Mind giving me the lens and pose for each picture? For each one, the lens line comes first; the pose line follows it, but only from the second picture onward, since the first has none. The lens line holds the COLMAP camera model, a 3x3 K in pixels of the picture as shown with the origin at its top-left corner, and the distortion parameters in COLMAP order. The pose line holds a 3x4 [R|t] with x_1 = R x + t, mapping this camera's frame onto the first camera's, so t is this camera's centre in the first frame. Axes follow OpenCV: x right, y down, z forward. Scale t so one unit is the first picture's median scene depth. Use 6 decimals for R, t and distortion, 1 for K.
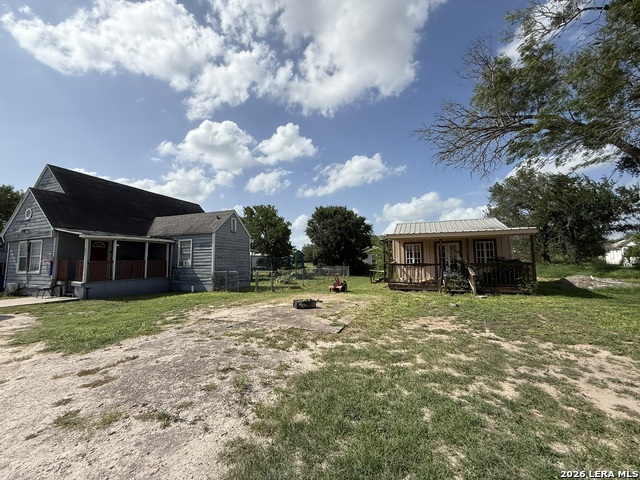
lens RADIAL K [[256.7, 0, 320.3], [0, 256.7, 240.7], [0, 0, 1]] dist [0.001381, 0.000232]
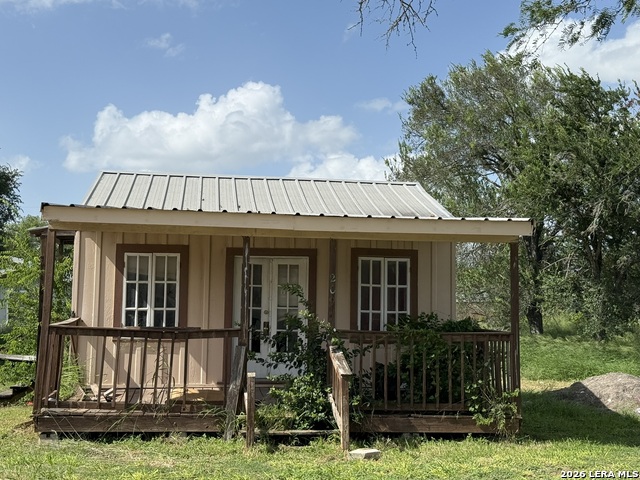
lens RADIAL K [[927.6, 0, 319.3], [0, 927.6, 239.0], [0, 0, 1]] dist [0.160636, 0.000000]
pose [[0.875851, 0.067399, 0.477853, 0.062143], [-0.066243, 0.997617, -0.019292, 0.007157], [-0.478014, -0.014757, 0.878228, 0.099546]]
